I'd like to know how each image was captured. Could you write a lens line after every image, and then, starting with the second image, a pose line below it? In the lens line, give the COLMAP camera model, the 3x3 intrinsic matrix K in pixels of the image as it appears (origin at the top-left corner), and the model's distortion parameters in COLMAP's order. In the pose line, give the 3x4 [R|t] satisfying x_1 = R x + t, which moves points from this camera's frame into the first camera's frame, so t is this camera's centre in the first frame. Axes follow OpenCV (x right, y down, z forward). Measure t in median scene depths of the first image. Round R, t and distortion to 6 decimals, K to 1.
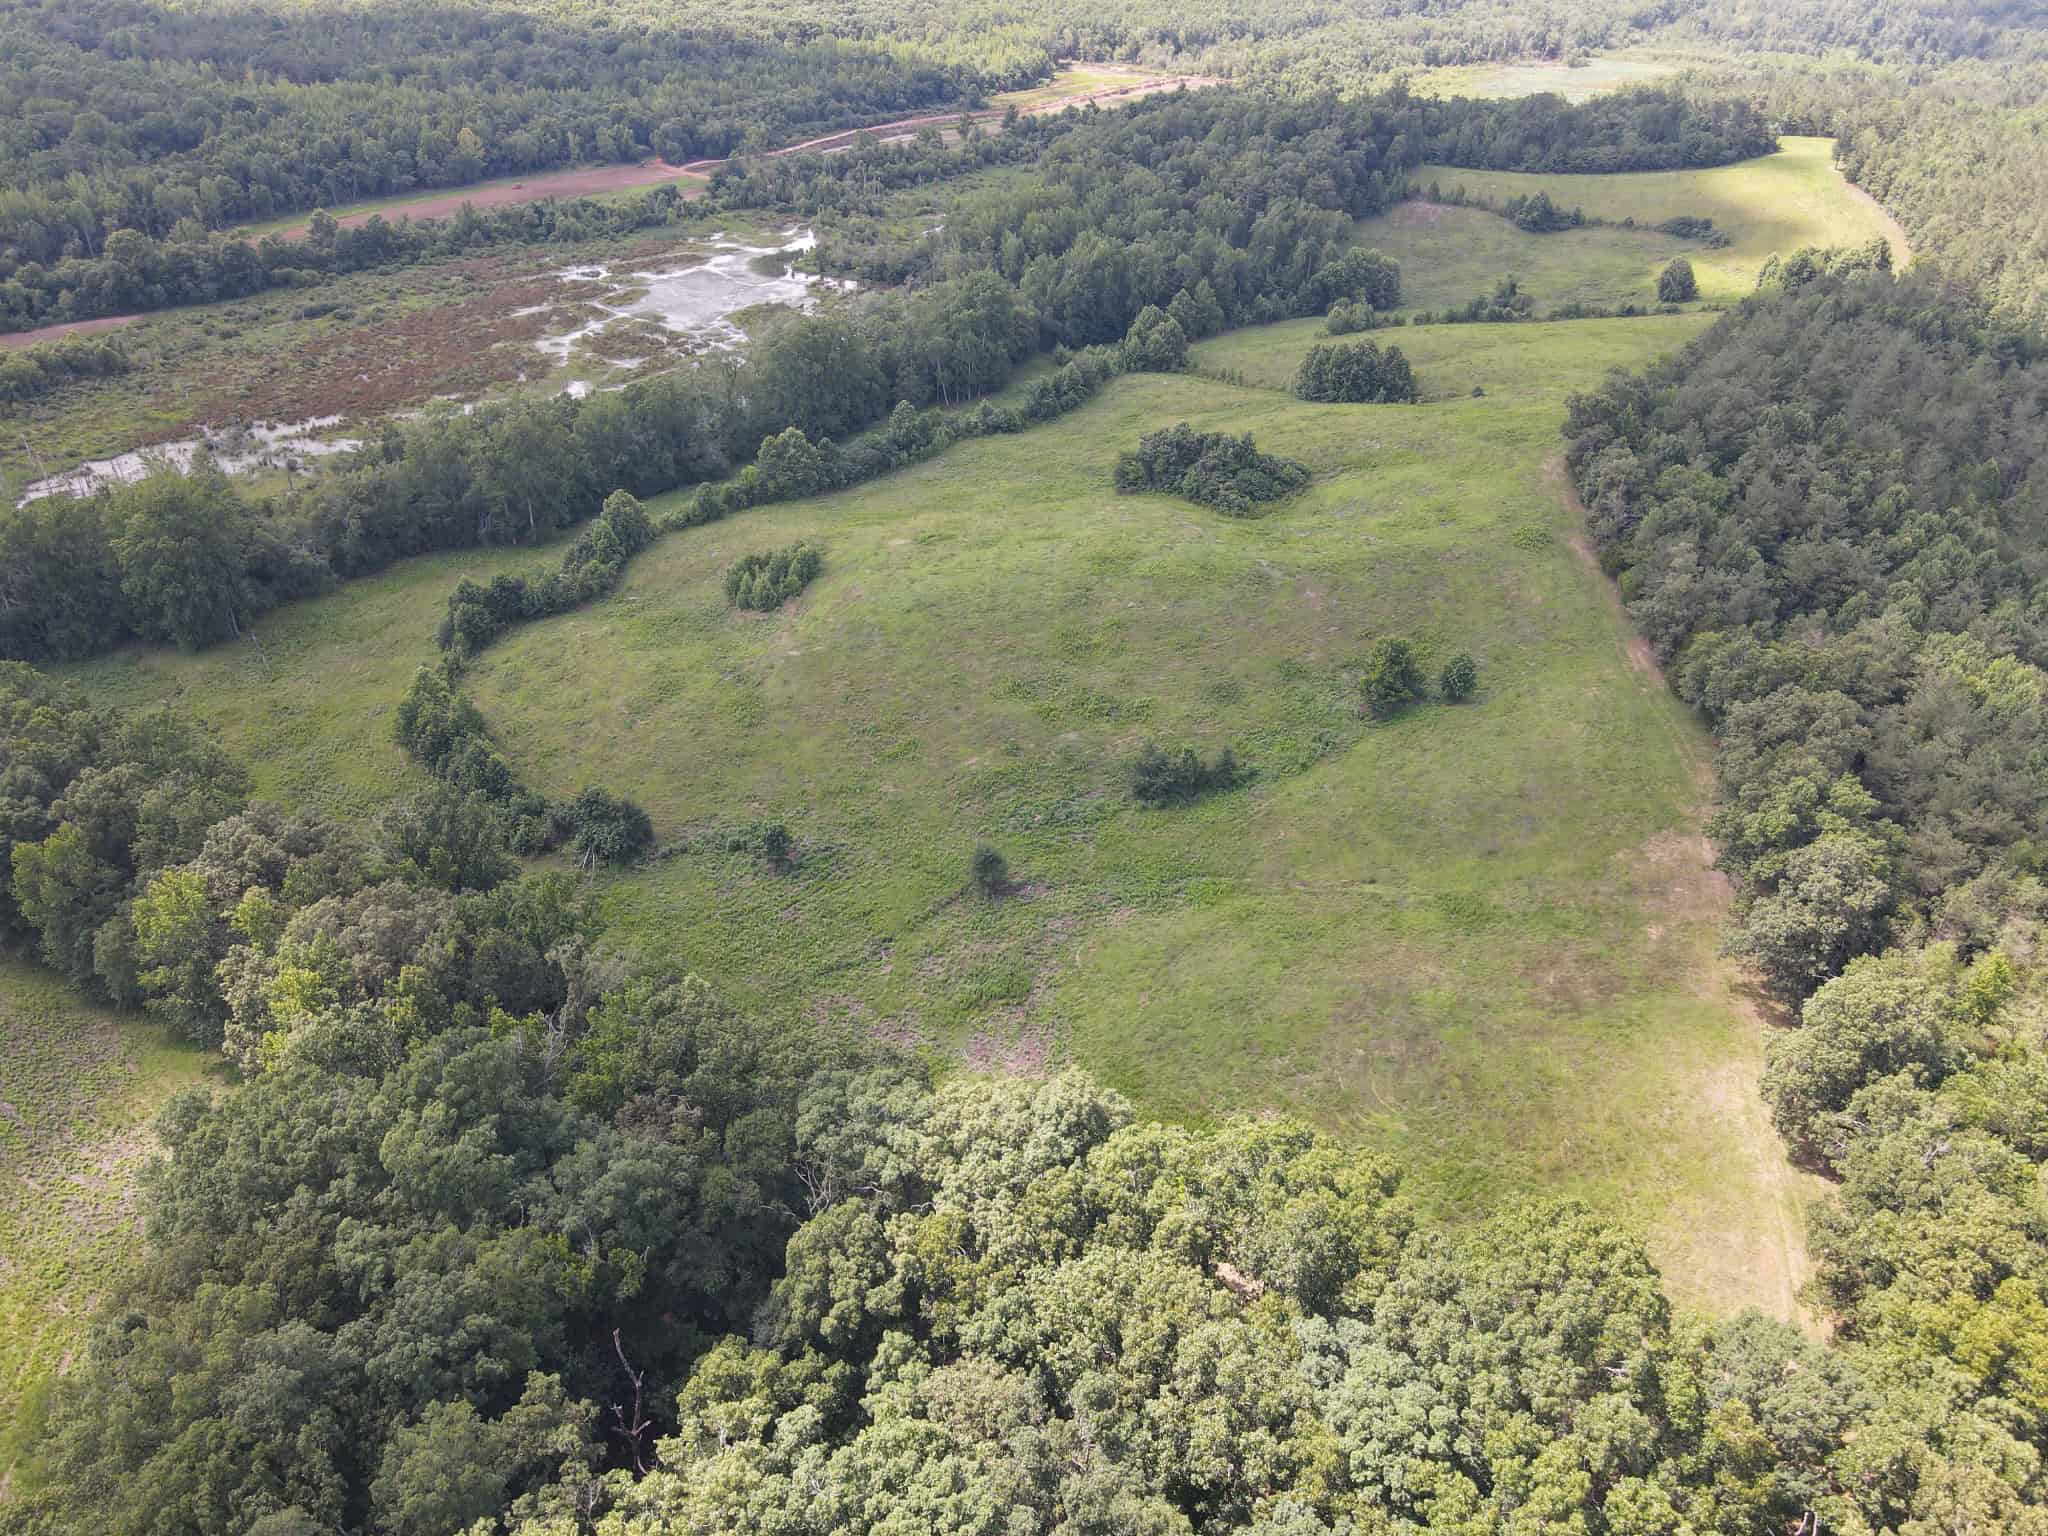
lens RADIAL K [[1494.8, 0, 1024.0], [0, 1494.8, 768.0], [0, 0, 1]] dist [0.007229, 0.002993]
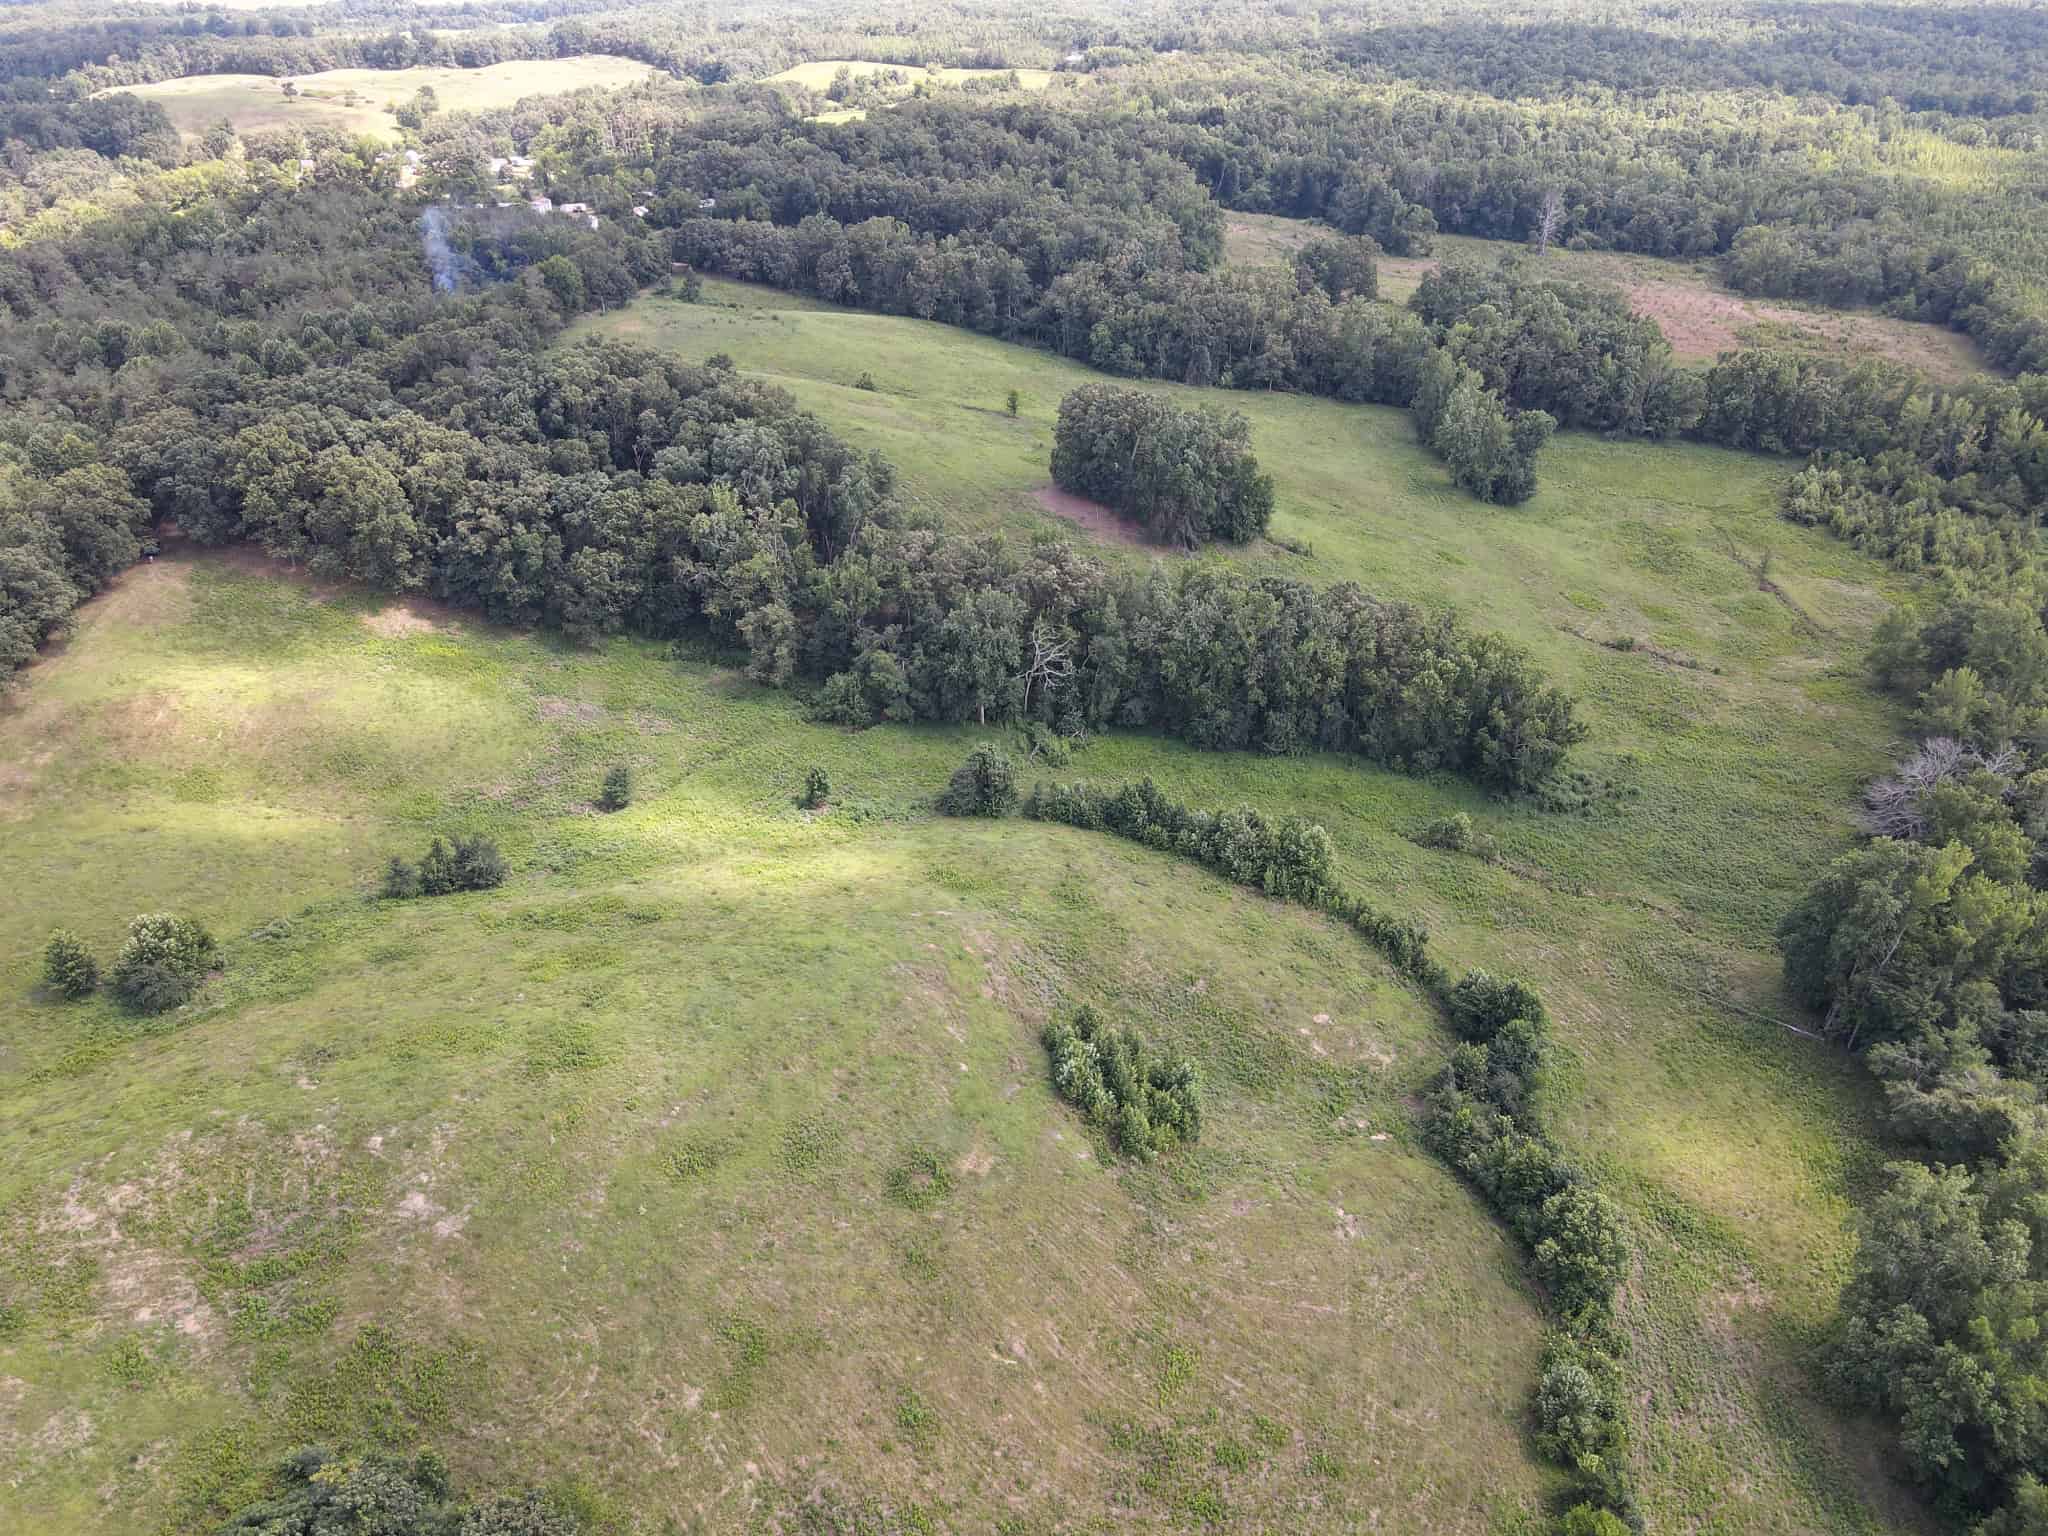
lens RADIAL K [[1465.8, 0, 1002.7], [0, 1465.8, 728.4], [0, 0, 1]] dist [-0.008110, 0.024962]
pose [[-0.912773, 0.180355, -0.366494, 0.041430], [-0.235786, 0.500016, 0.833300, -0.355010], [0.333543, 0.847028, -0.413875, 0.554919]]
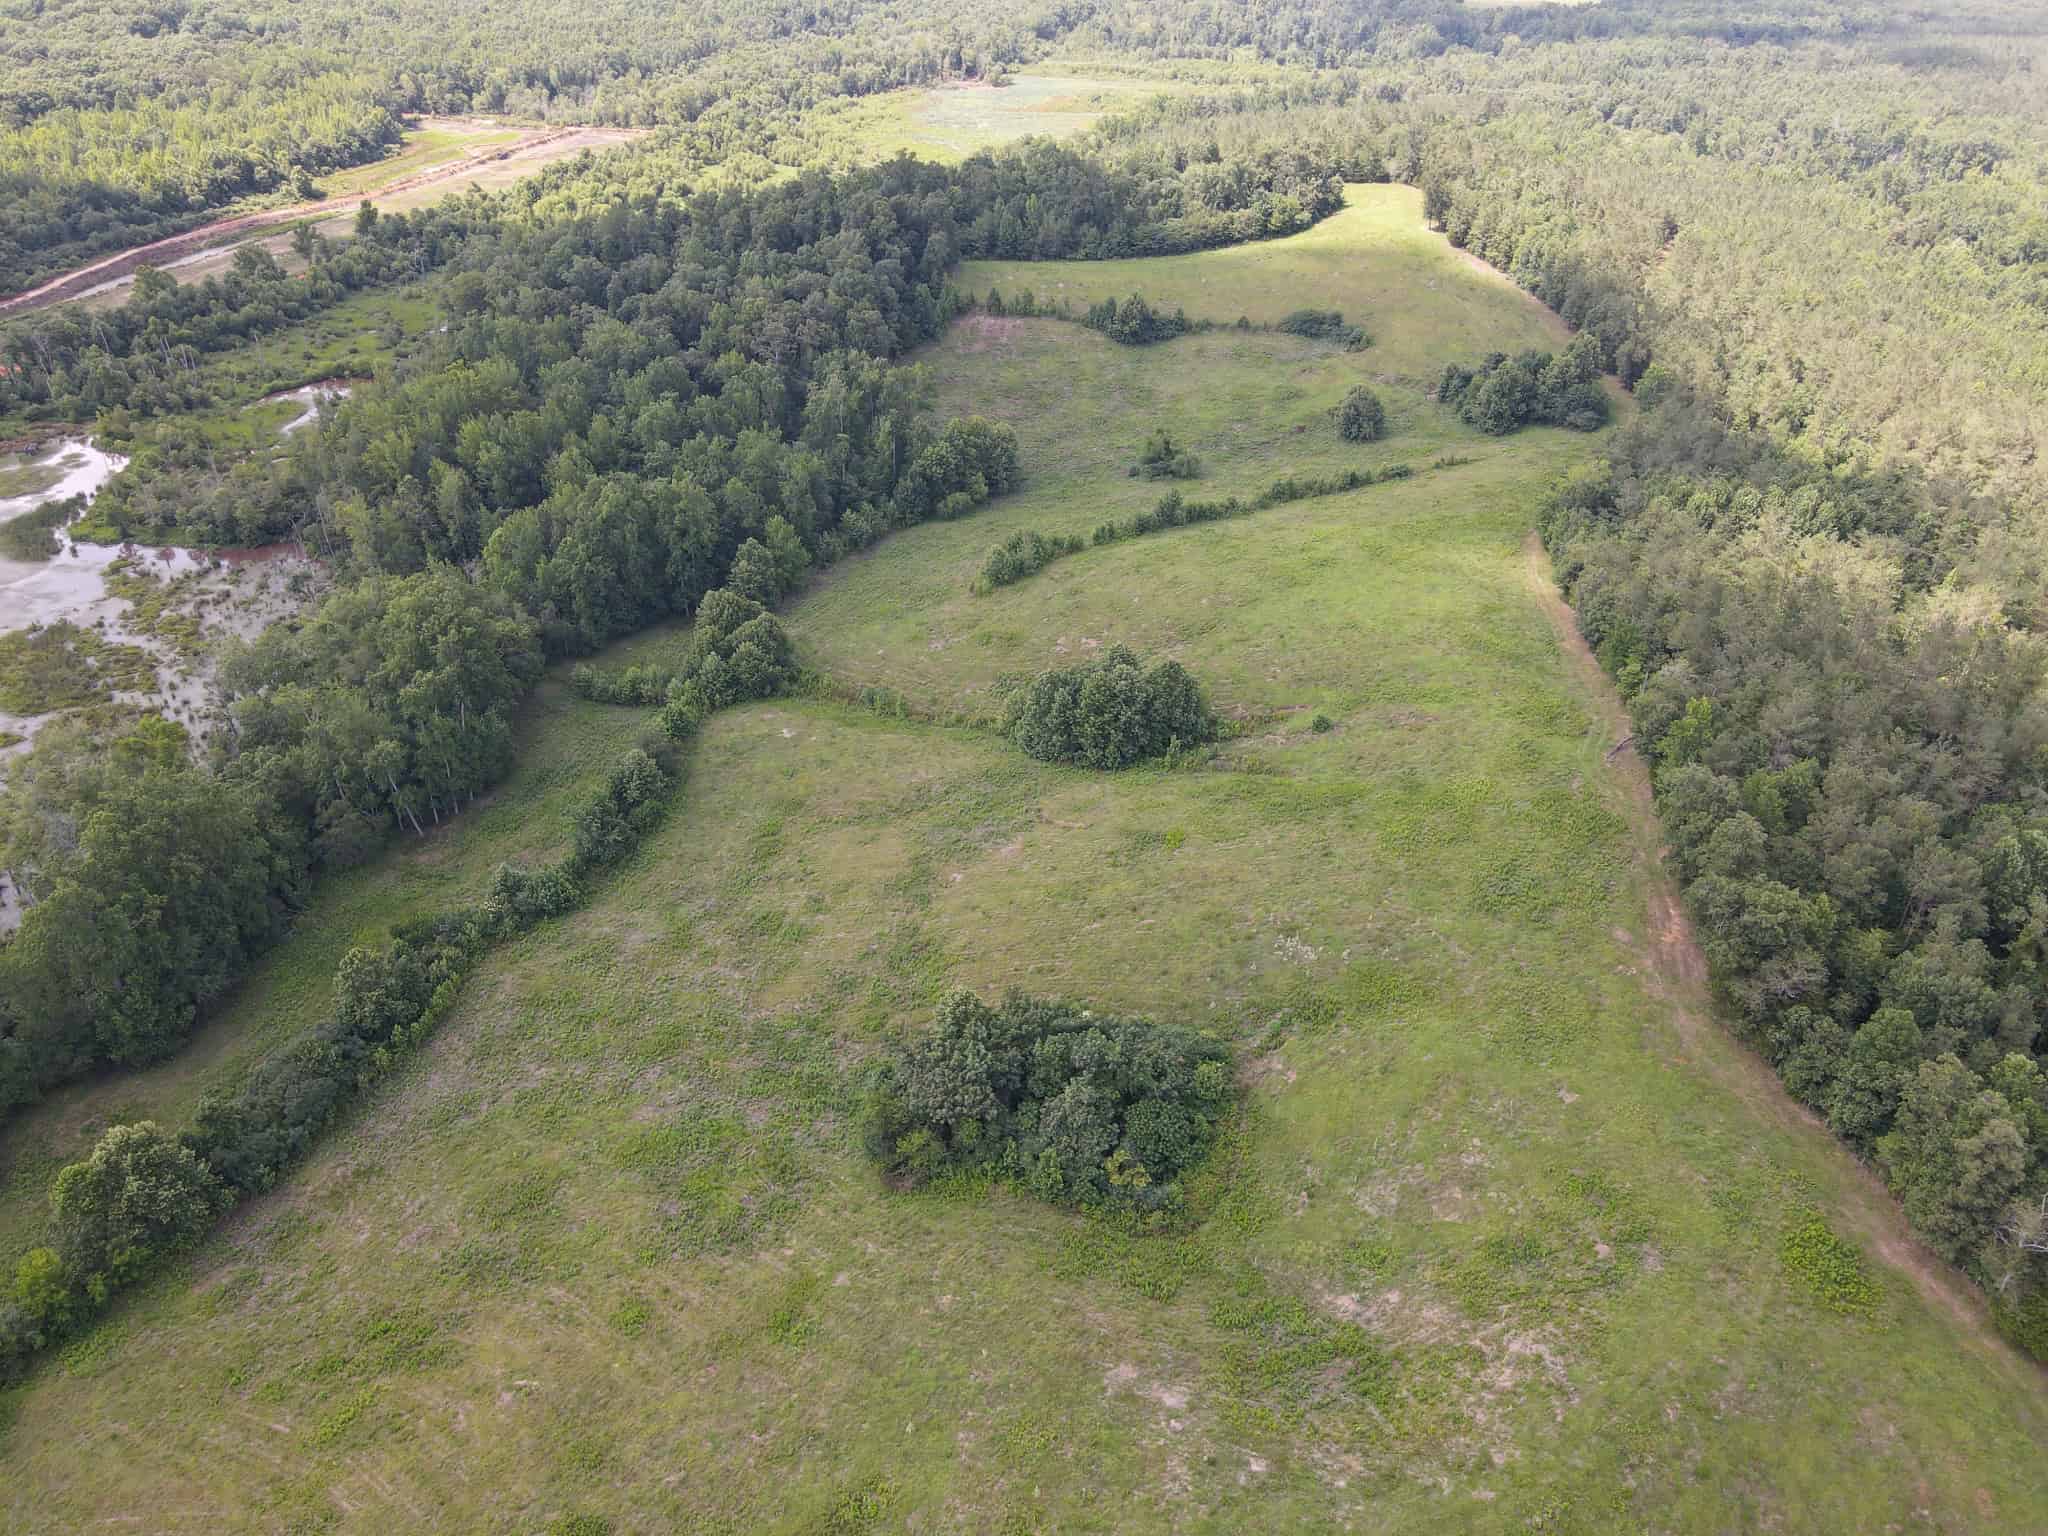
lens RADIAL K [[1494.8, 0, 1024.0], [0, 1494.8, 768.0], [0, 0, 1]] dist [0.007229, 0.002993]
pose [[0.919886, -0.209454, 0.331571, -0.017273], [0.208304, 0.977269, 0.039437, -0.179672], [-0.332294, 0.032790, 0.942606, 0.281942]]
